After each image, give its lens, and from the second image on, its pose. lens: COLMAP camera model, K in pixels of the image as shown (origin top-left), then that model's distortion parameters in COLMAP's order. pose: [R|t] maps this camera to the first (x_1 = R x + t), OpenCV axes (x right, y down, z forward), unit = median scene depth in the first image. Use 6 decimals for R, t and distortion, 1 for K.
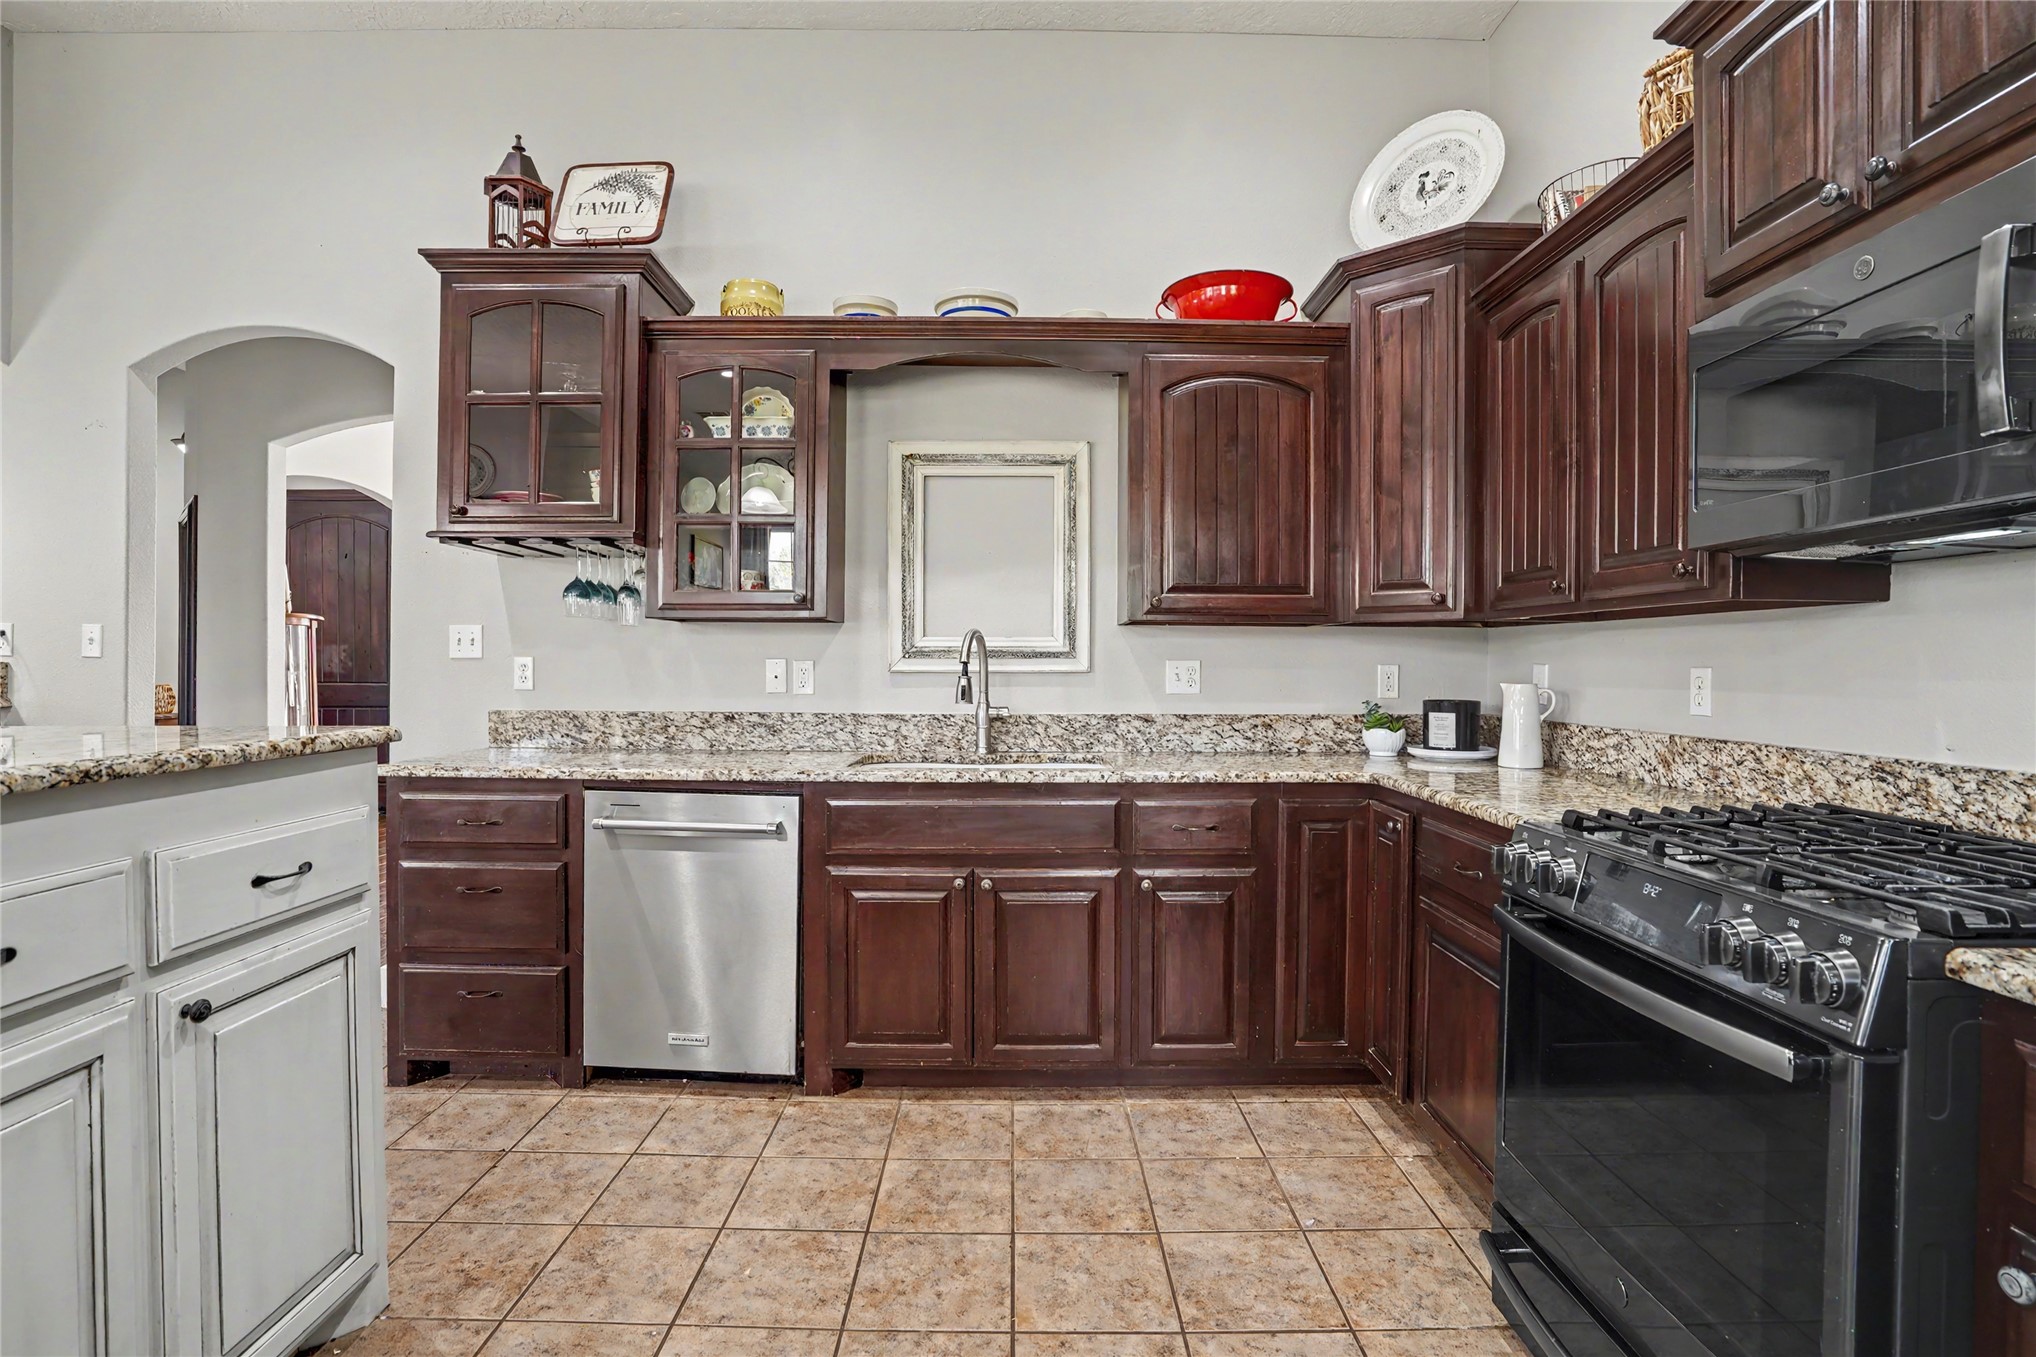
lens RADIAL K [[971.8, 0, 1019.2], [0, 971.8, 692.5], [0, 0, 1]] dist [-0.063518, 0.026428]
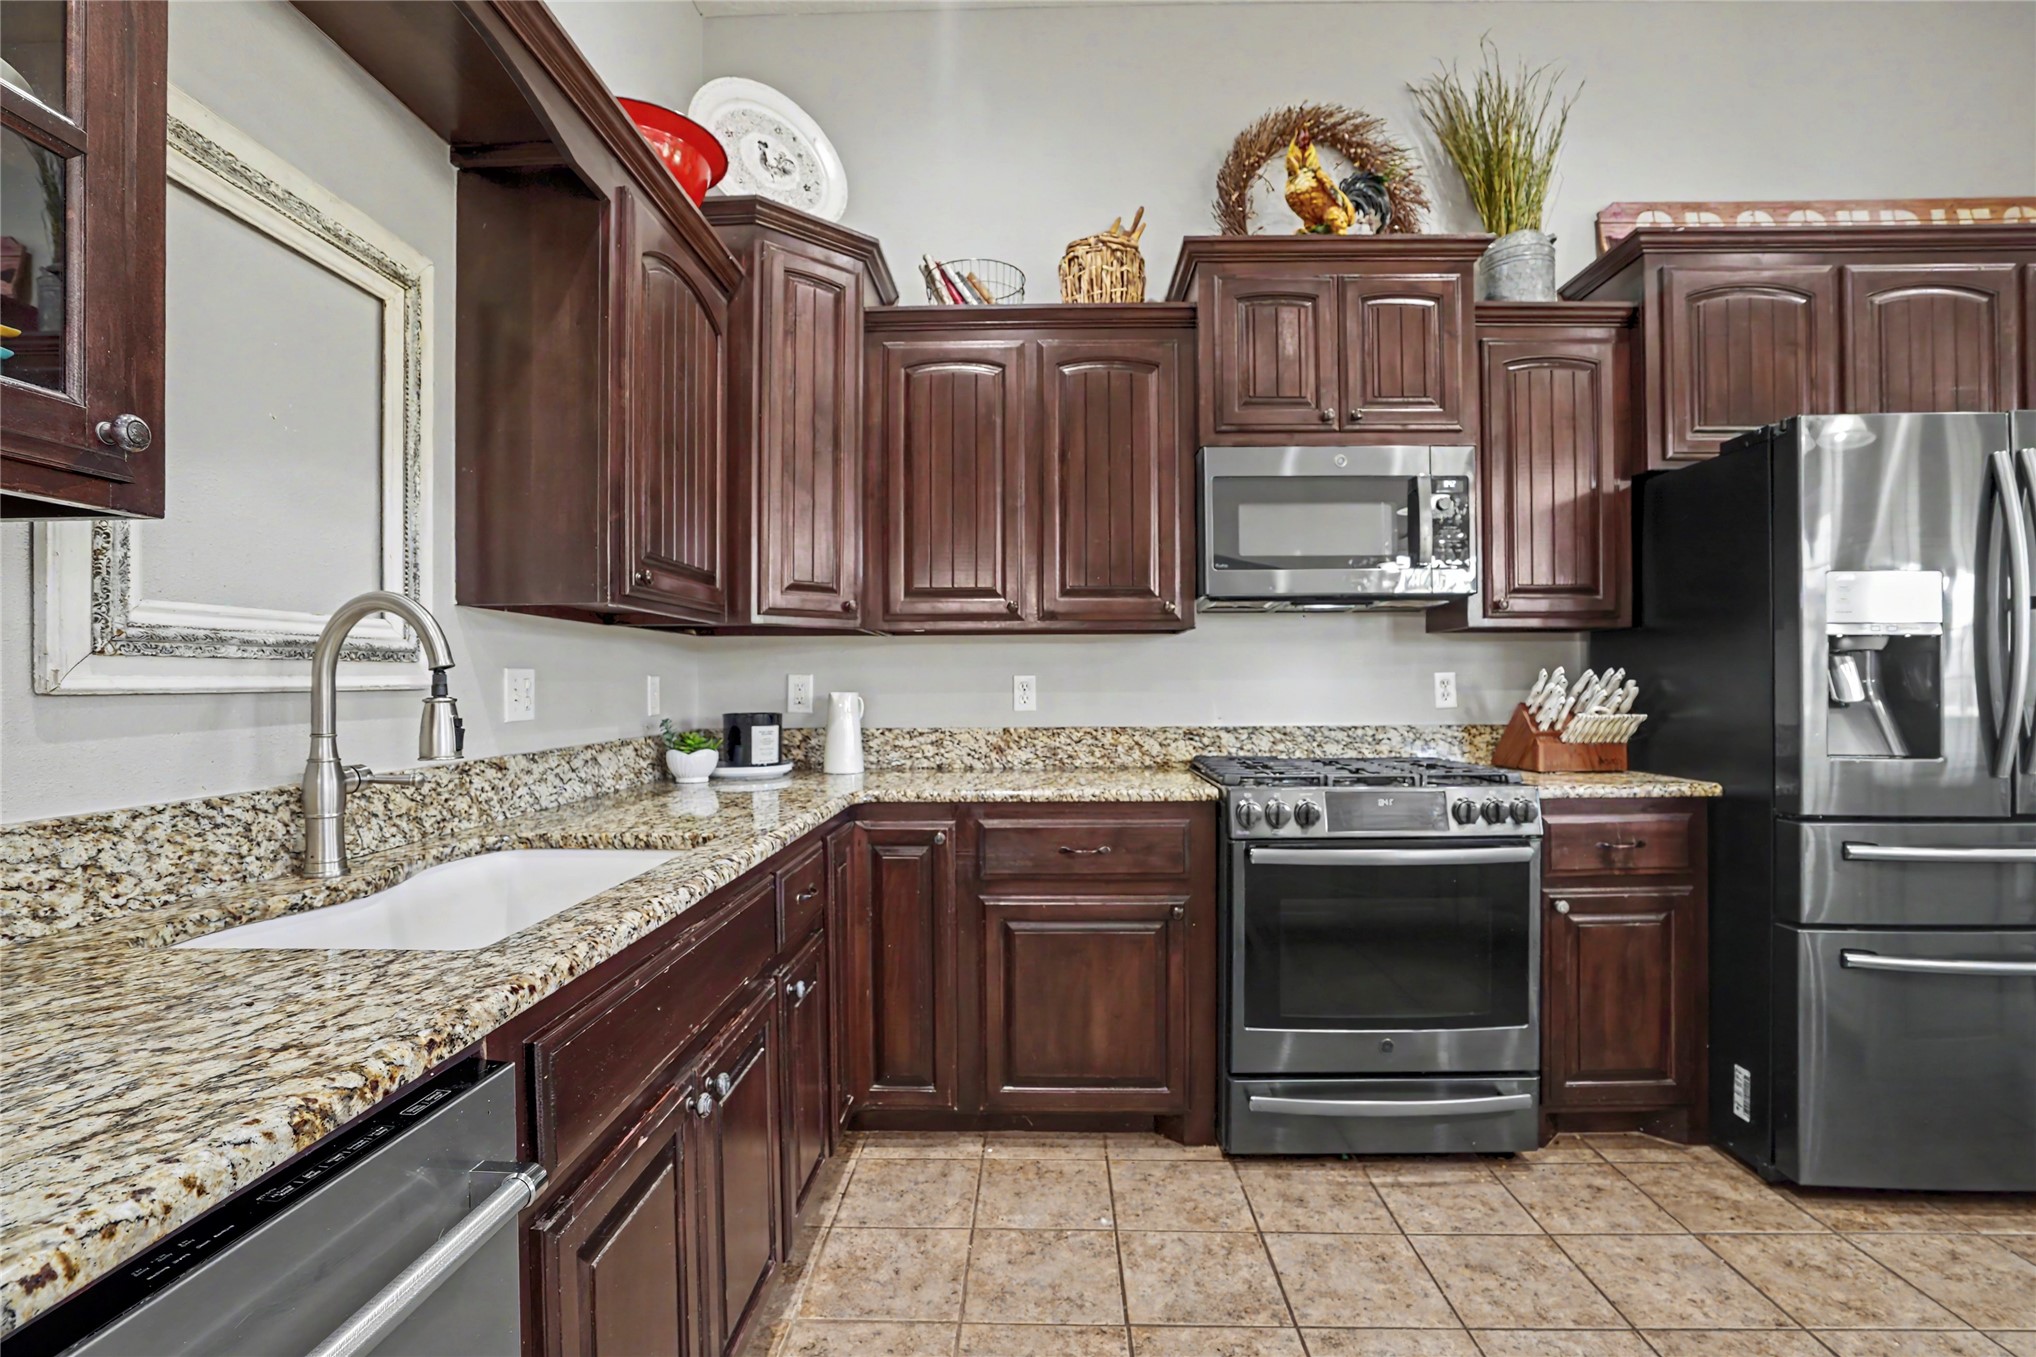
lens RADIAL K [[971.8, 0, 1019.2], [0, 971.8, 692.5], [0, 0, 1]] dist [-0.063518, 0.026428]
pose [[0.035390, -0.015548, 0.999253, -0.488029], [0.034737, 0.999294, 0.014318, -0.016266], [-0.998770, 0.034204, 0.035905, 0.720319]]
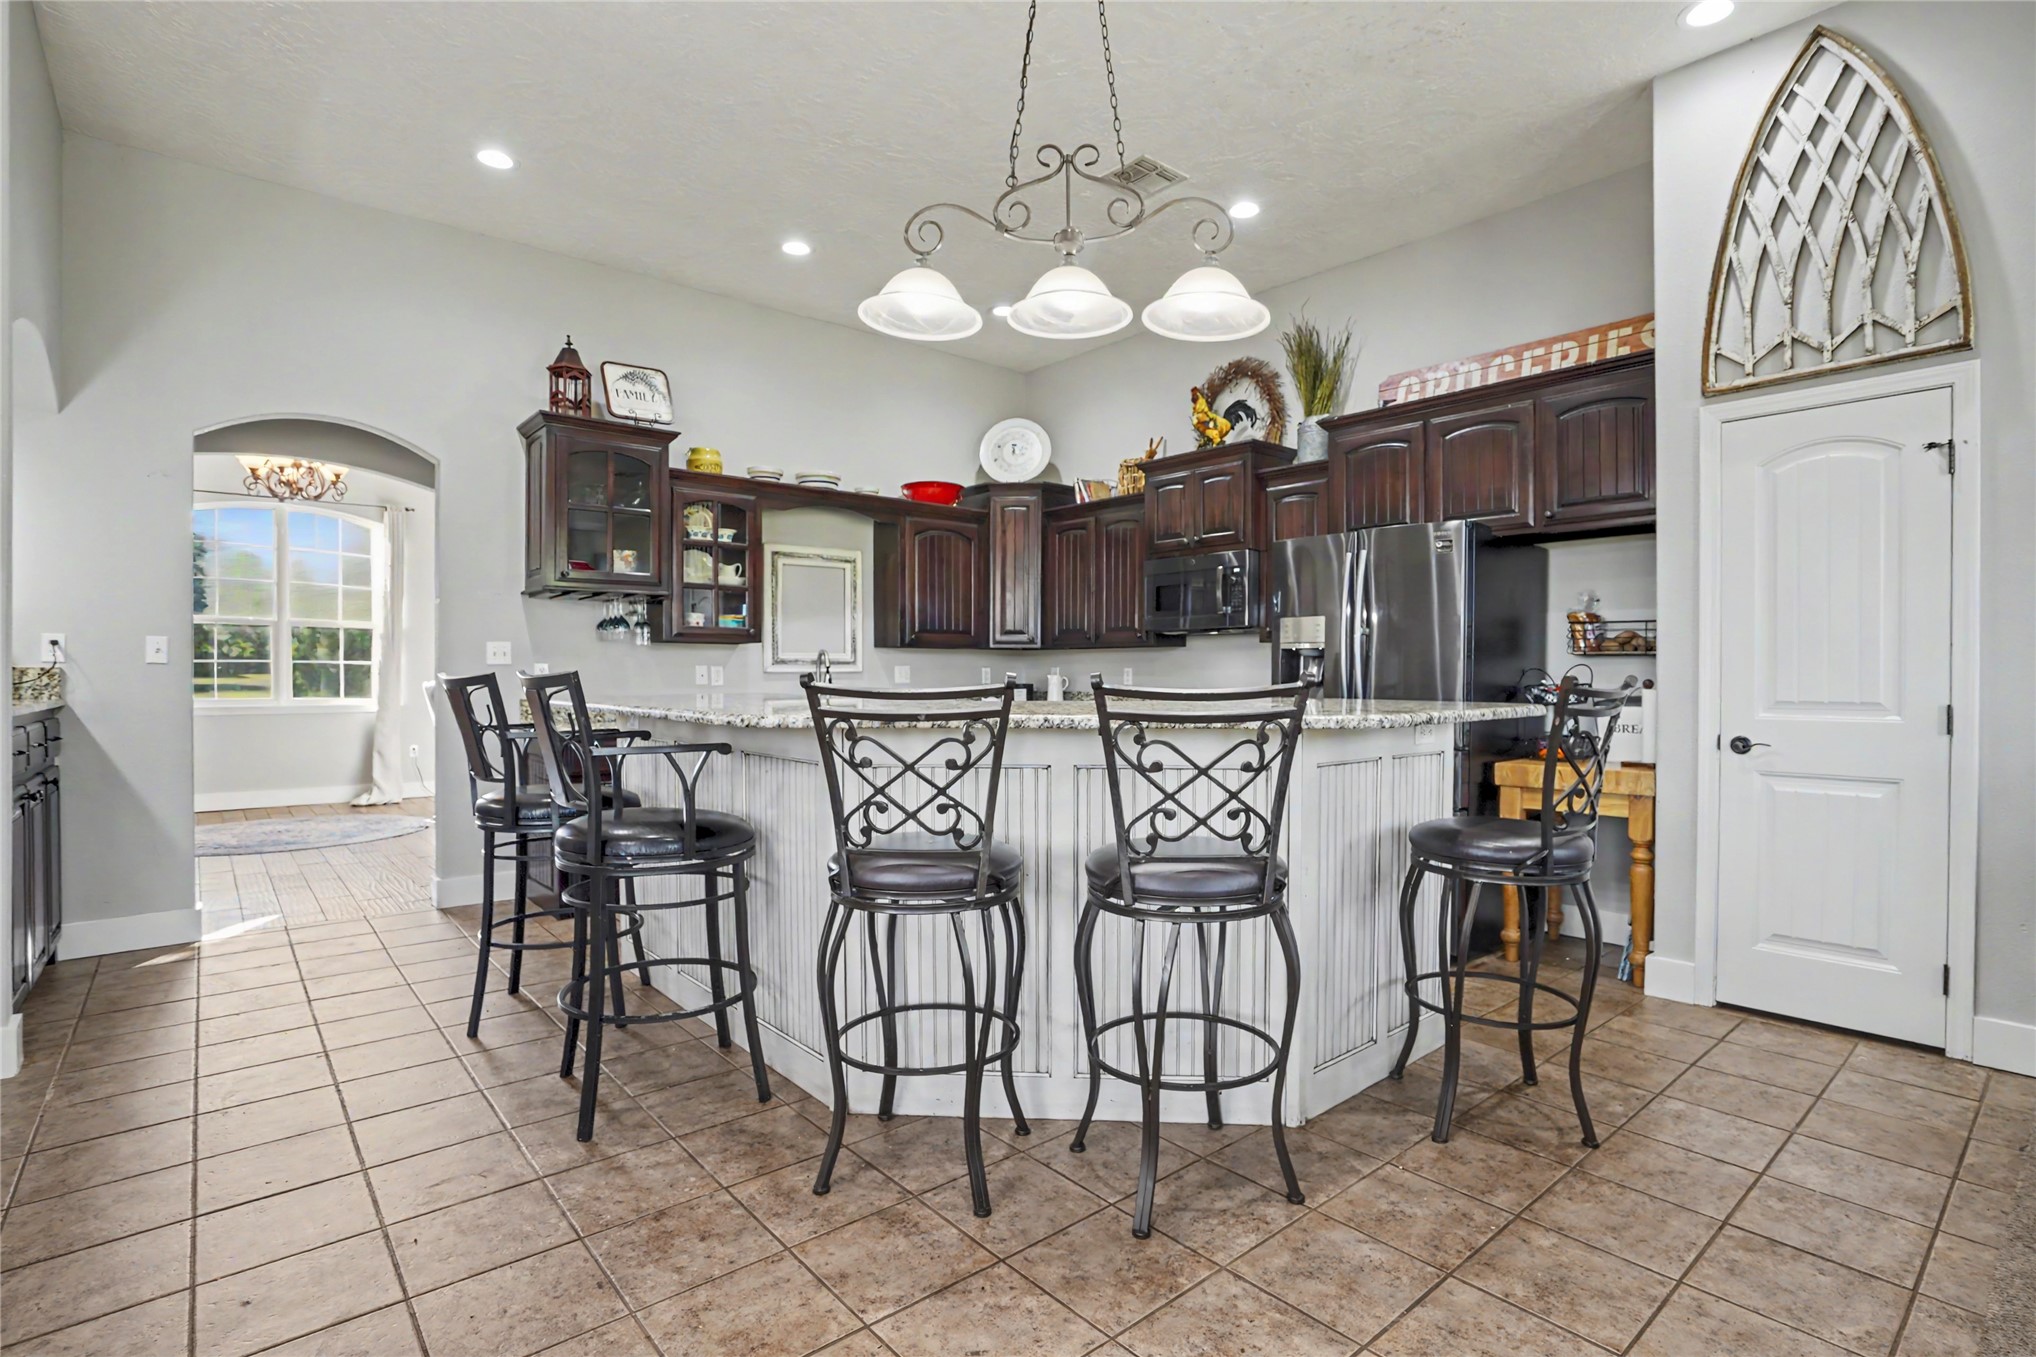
lens RADIAL K [[983.1, 0, 1030.1], [0, 983.1, 682.7], [0, 0, 1]] dist [-0.001390, -0.025591]
pose [[0.756304, -0.012379, 0.654103, -1.038832], [0.023837, 0.999678, -0.008643, 0.027333], [-0.653786, 0.022129, 0.756356, -0.747015]]
